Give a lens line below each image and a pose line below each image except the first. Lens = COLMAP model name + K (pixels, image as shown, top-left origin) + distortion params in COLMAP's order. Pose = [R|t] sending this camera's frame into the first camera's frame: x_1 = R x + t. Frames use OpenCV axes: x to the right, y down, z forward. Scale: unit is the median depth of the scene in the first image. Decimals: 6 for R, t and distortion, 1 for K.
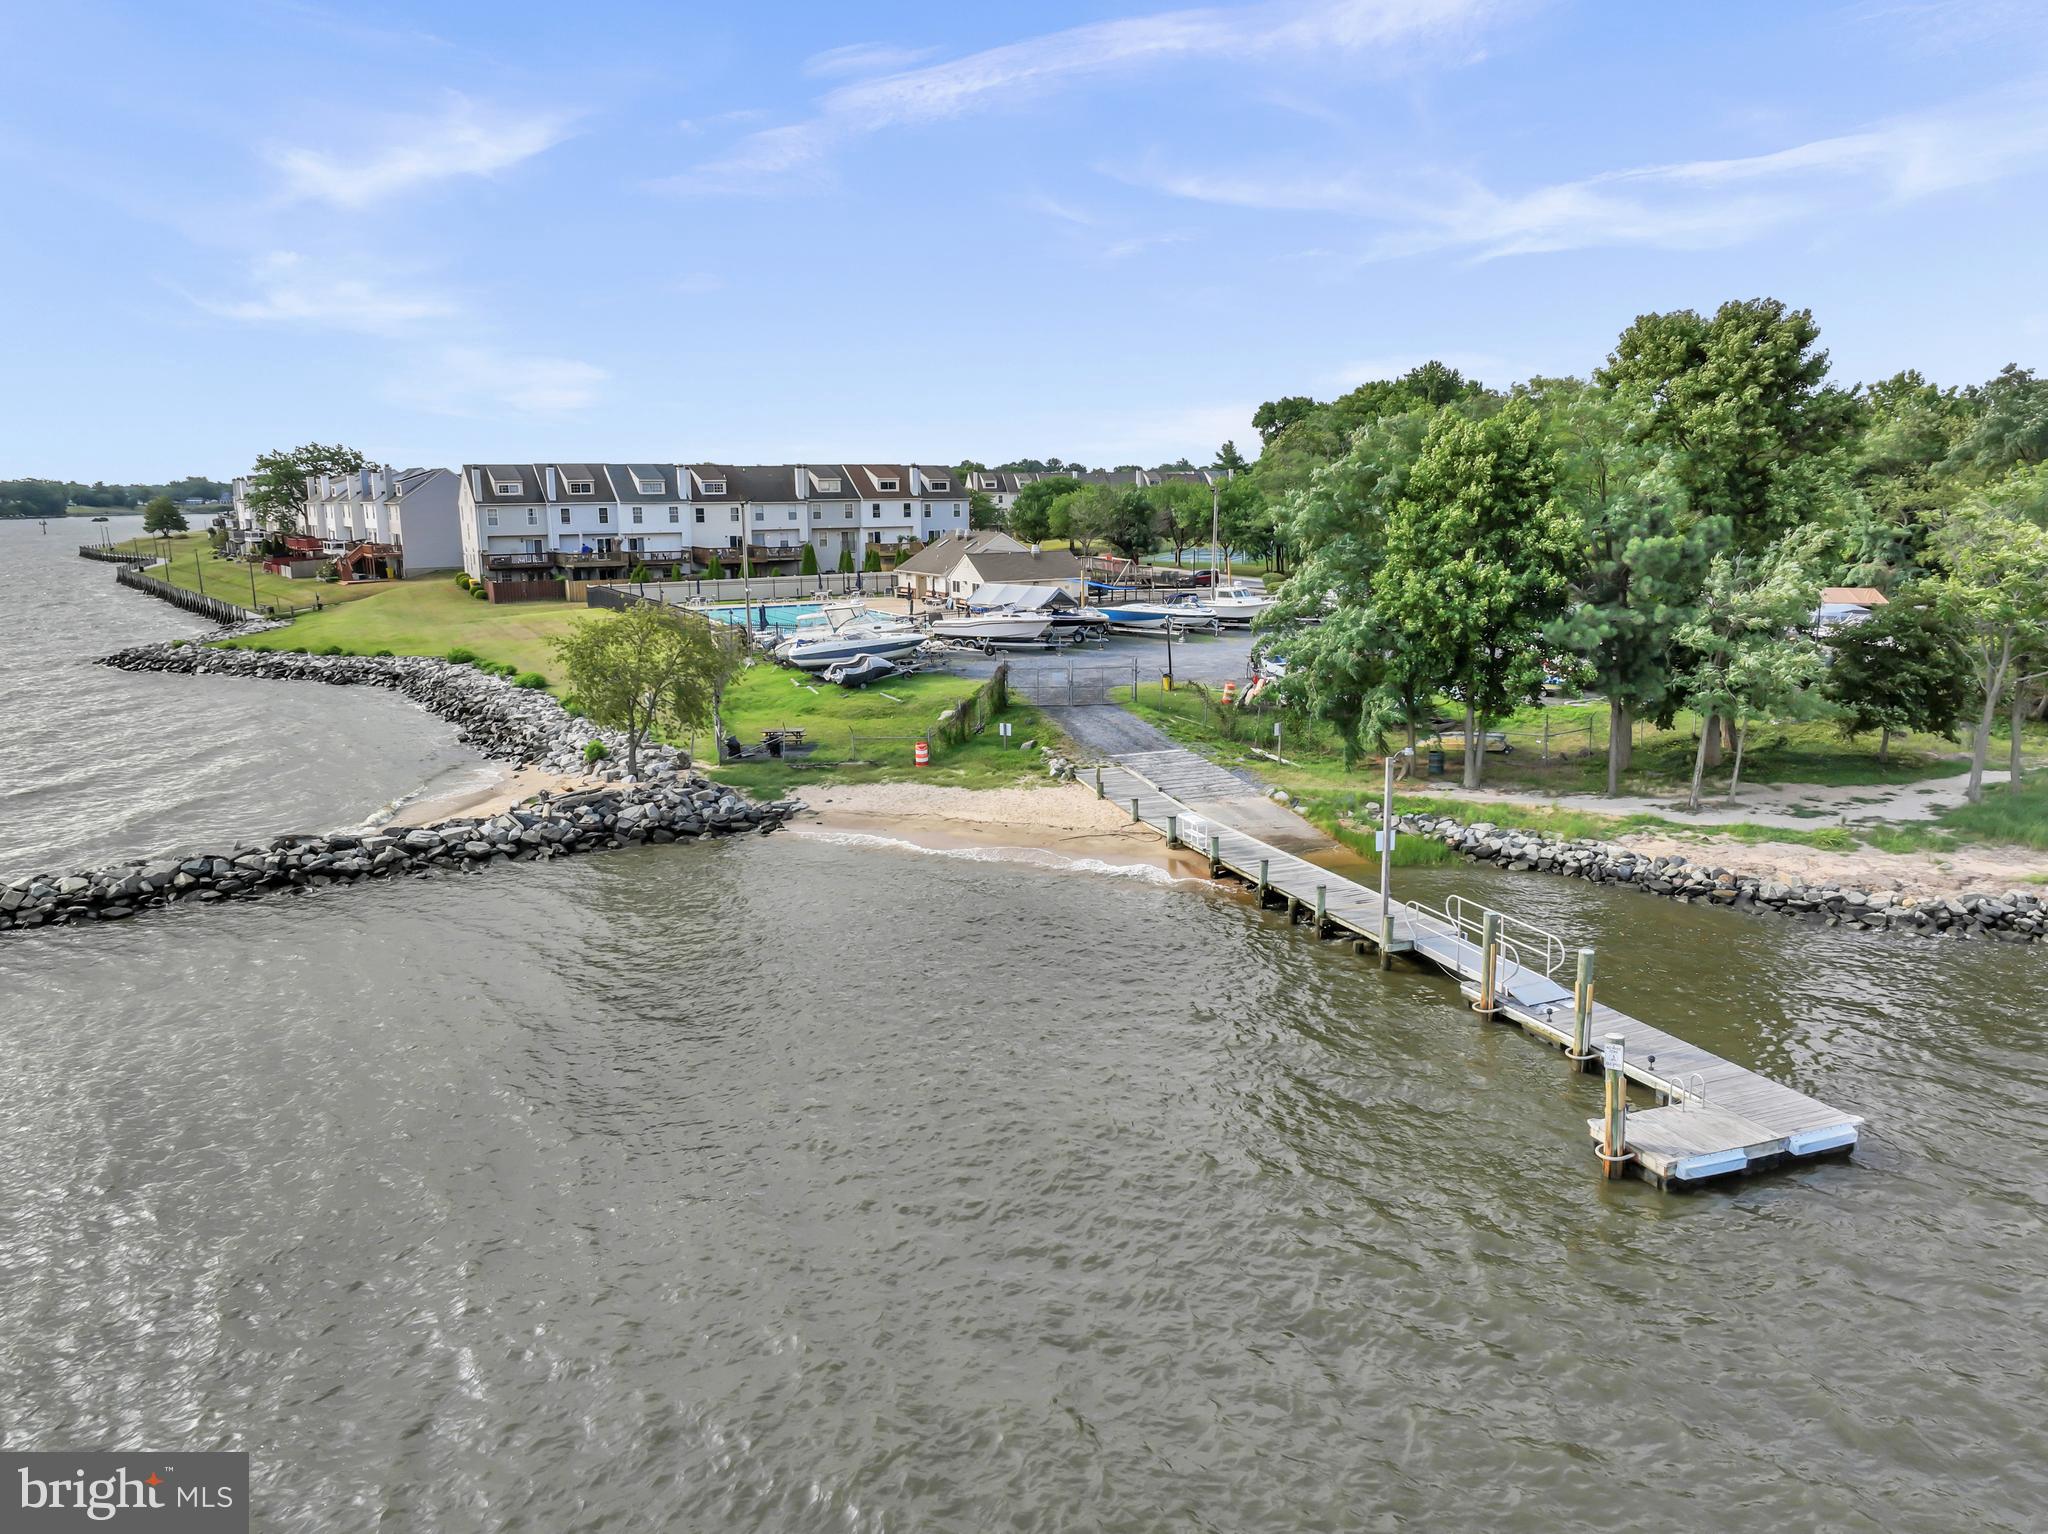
lens RADIAL K [[1434.8, 0, 1024.0], [0, 1434.8, 767.0], [0, 0, 1]] dist [-0.001607, -0.000687]
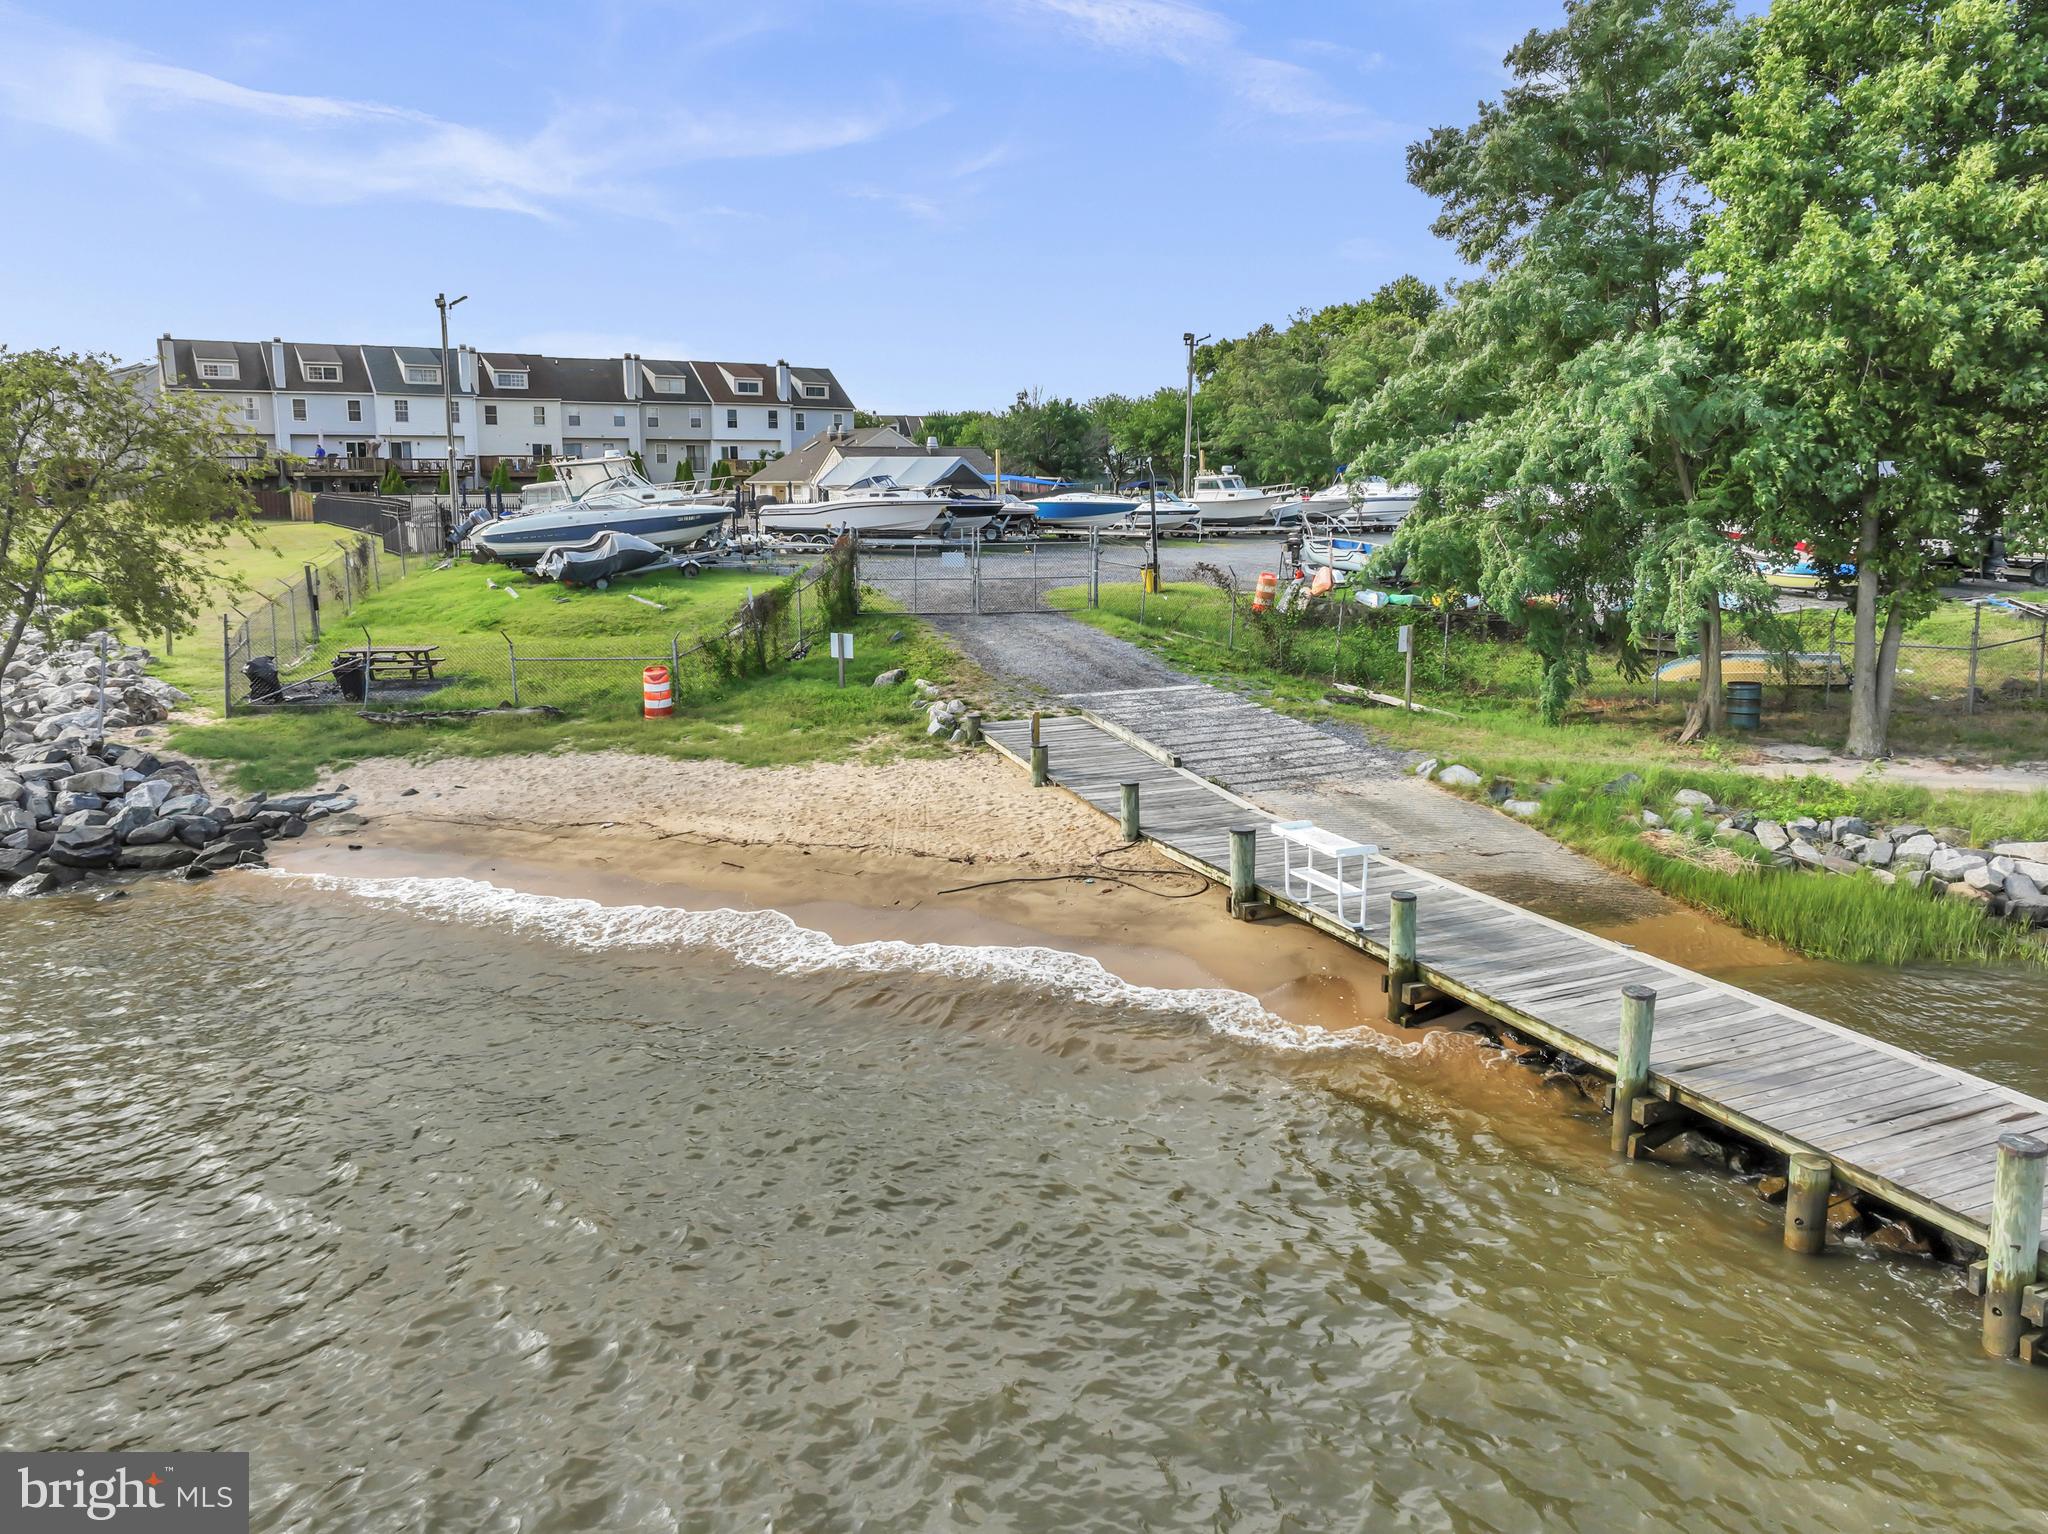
lens RADIAL K [[1434.8, 0, 1024.0], [0, 1434.8, 767.0], [0, 0, 1]] dist [-0.001607, -0.000687]
pose [[0.998287, -0.003242, 0.058409, 0.019059], [0.002884, 0.999977, 0.006205, 0.011688], [-0.058428, -0.006026, 0.998273, 0.469373]]
